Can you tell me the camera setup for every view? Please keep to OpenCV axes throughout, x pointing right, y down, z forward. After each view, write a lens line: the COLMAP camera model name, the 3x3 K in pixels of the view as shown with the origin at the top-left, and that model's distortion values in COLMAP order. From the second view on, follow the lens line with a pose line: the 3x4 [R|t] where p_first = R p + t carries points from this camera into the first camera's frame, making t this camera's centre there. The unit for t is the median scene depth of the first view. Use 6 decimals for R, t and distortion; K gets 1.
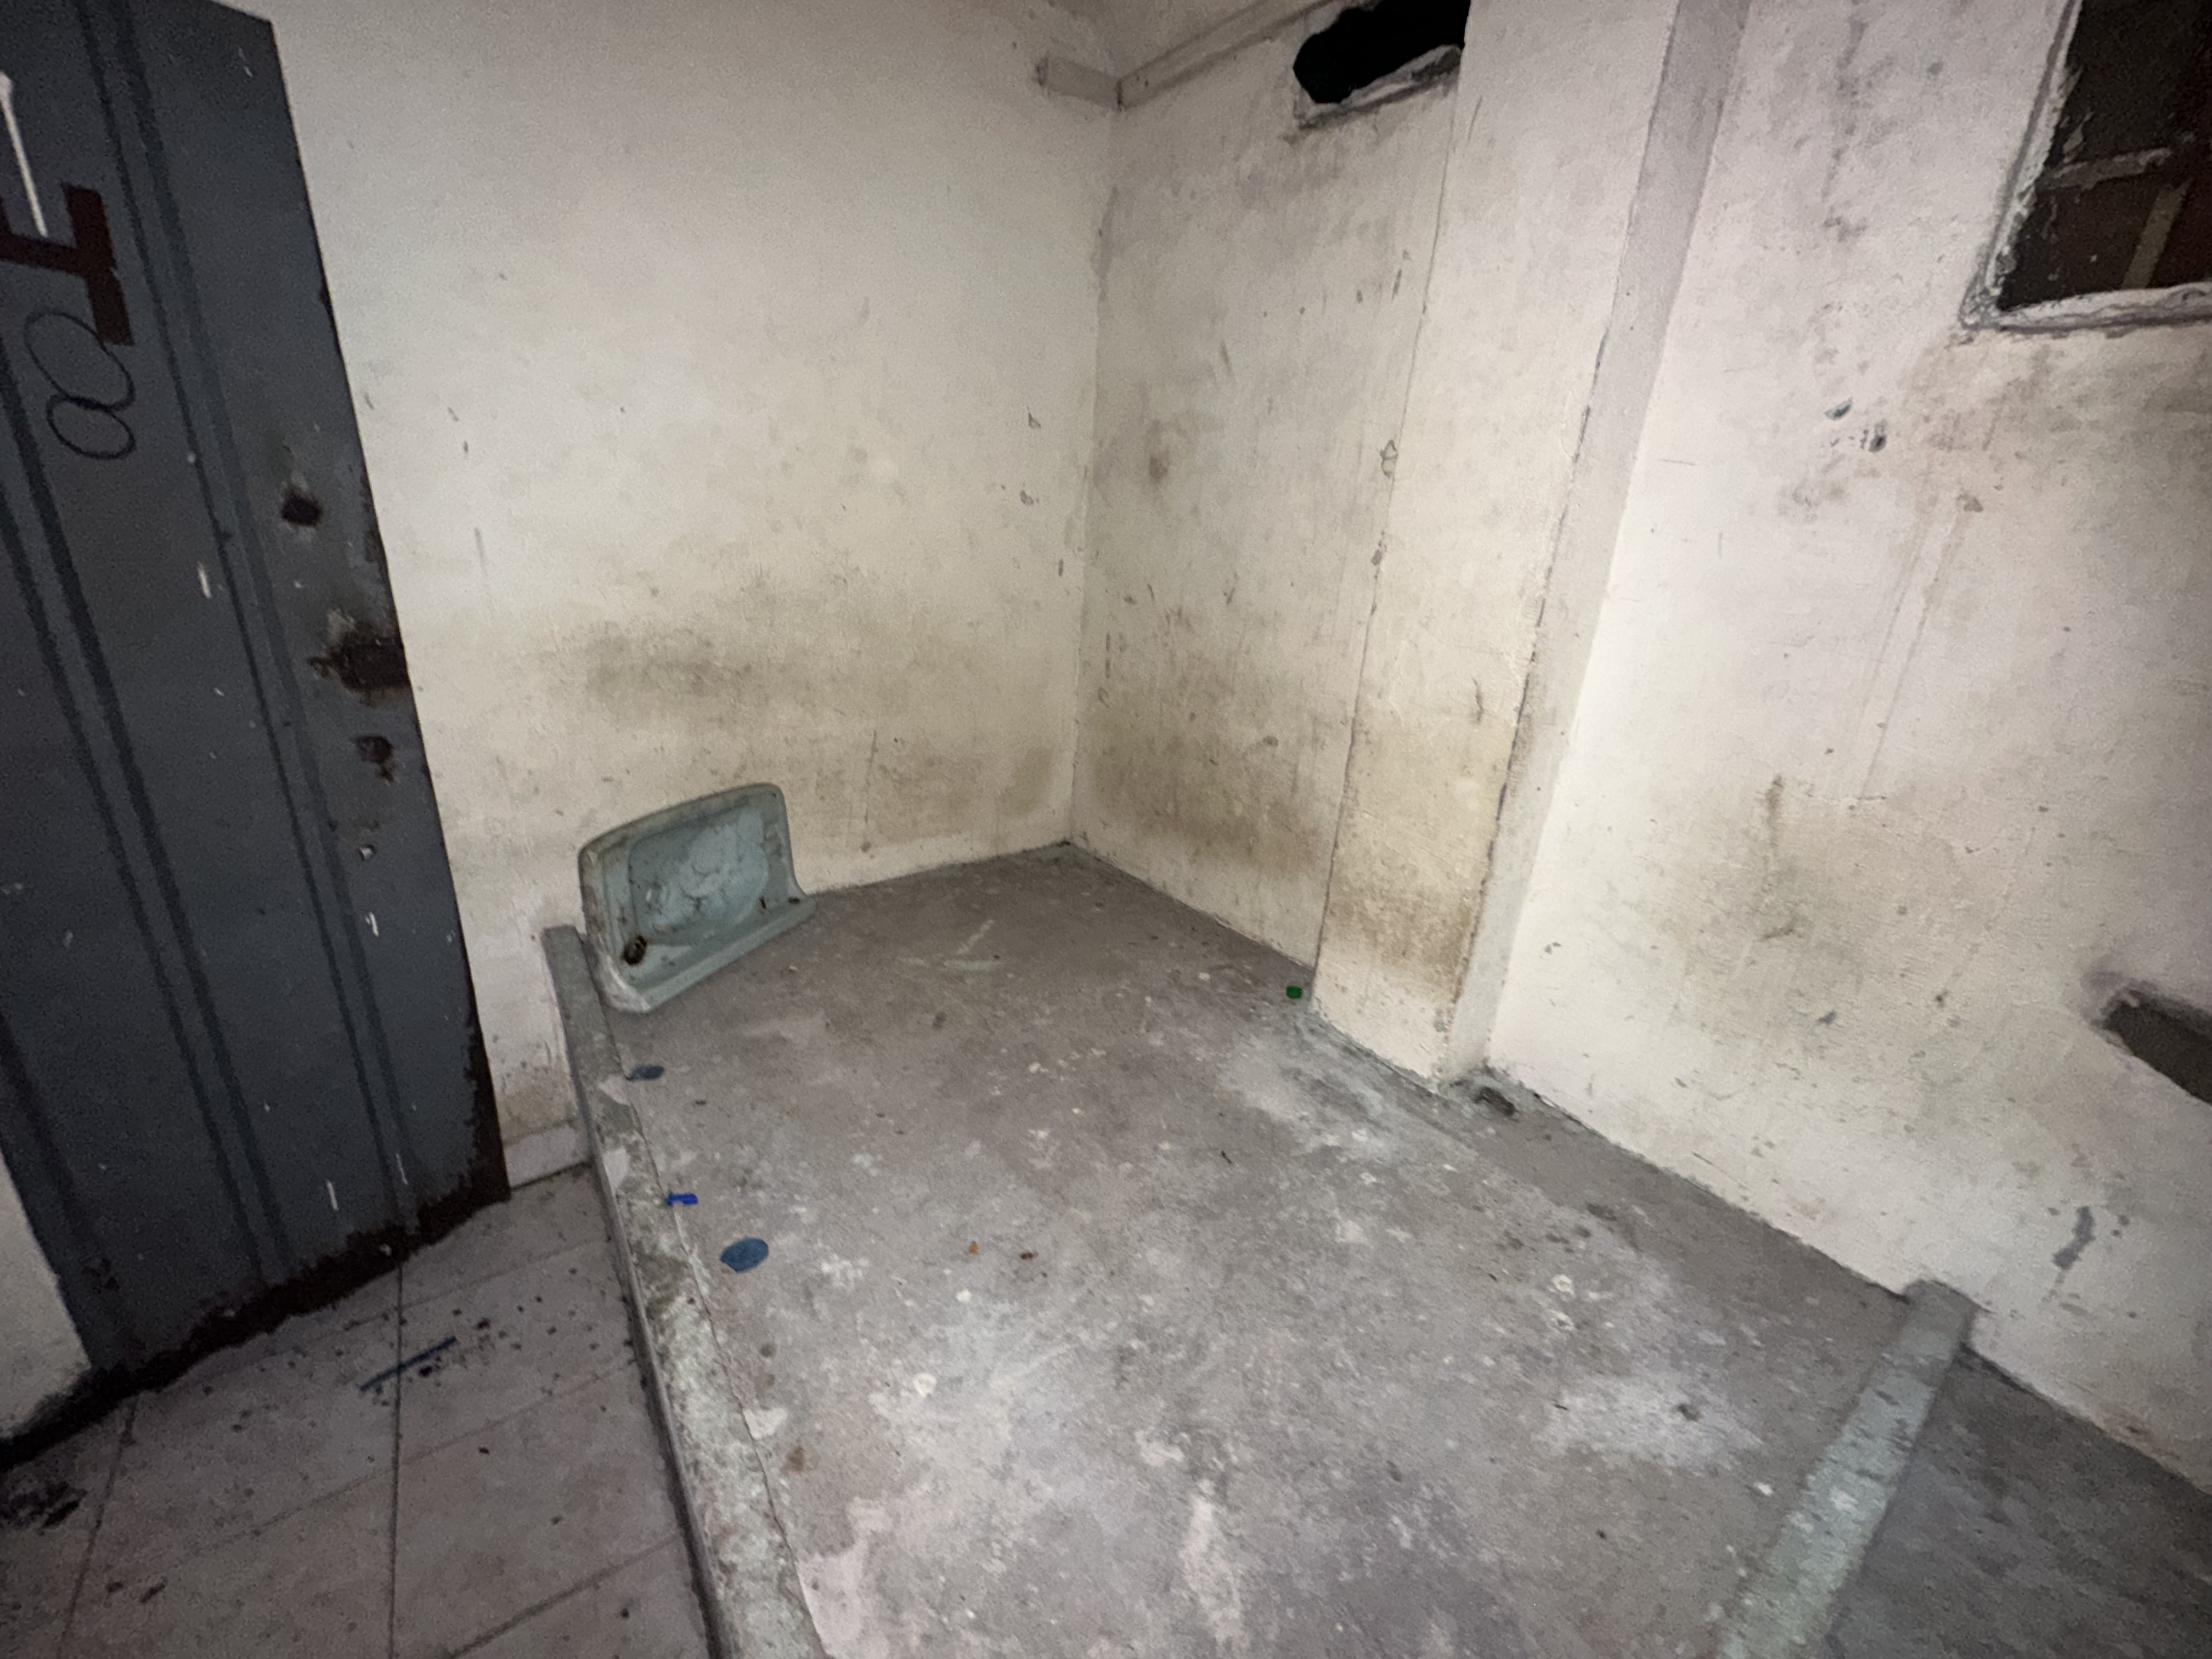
lens RADIAL K [[888.4, 0, 1106.3], [0, 888.4, 828.7], [0, 0, 1]] dist [-0.002992, 0.000757]
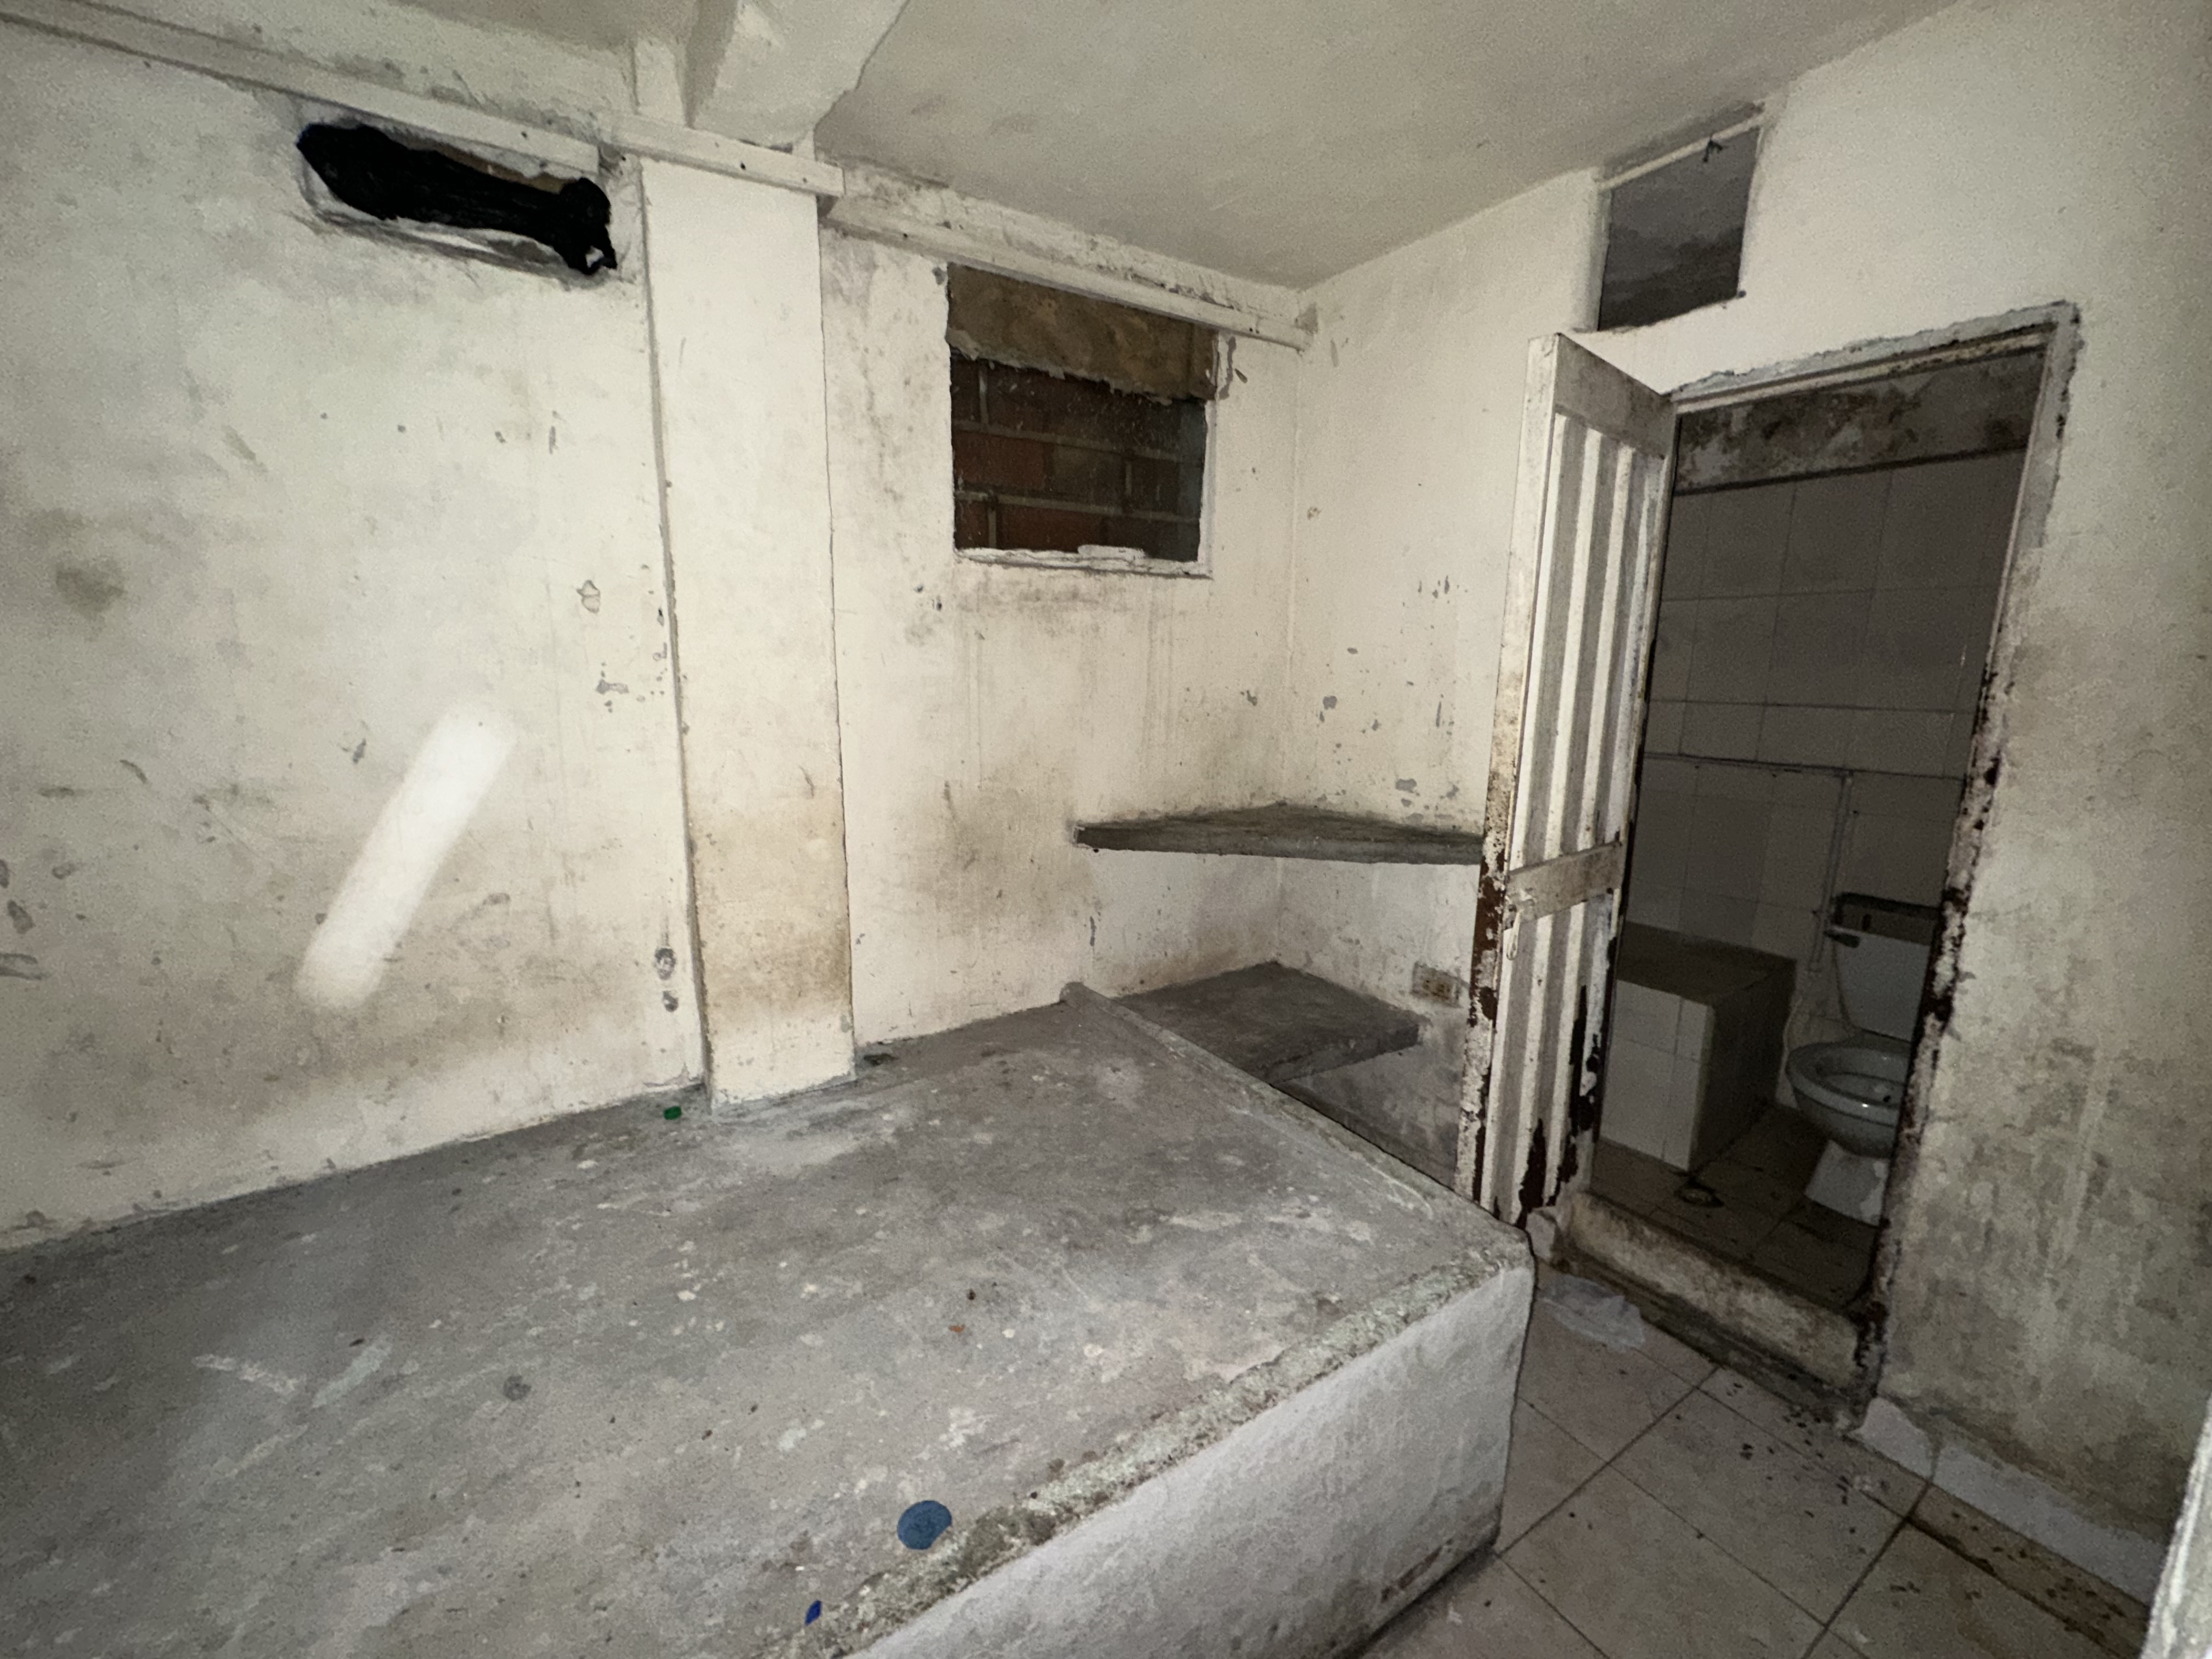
lens RADIAL K [[888.4, 0, 1108.5], [0, 888.4, 830.6], [0, 0, 1]] dist [-0.002992, 0.000757]
pose [[0.051867, -0.239808, 0.969434, -0.818614], [0.328168, 0.920924, 0.210250, -0.195484], [-0.943195, 0.307232, 0.126463, 0.400736]]
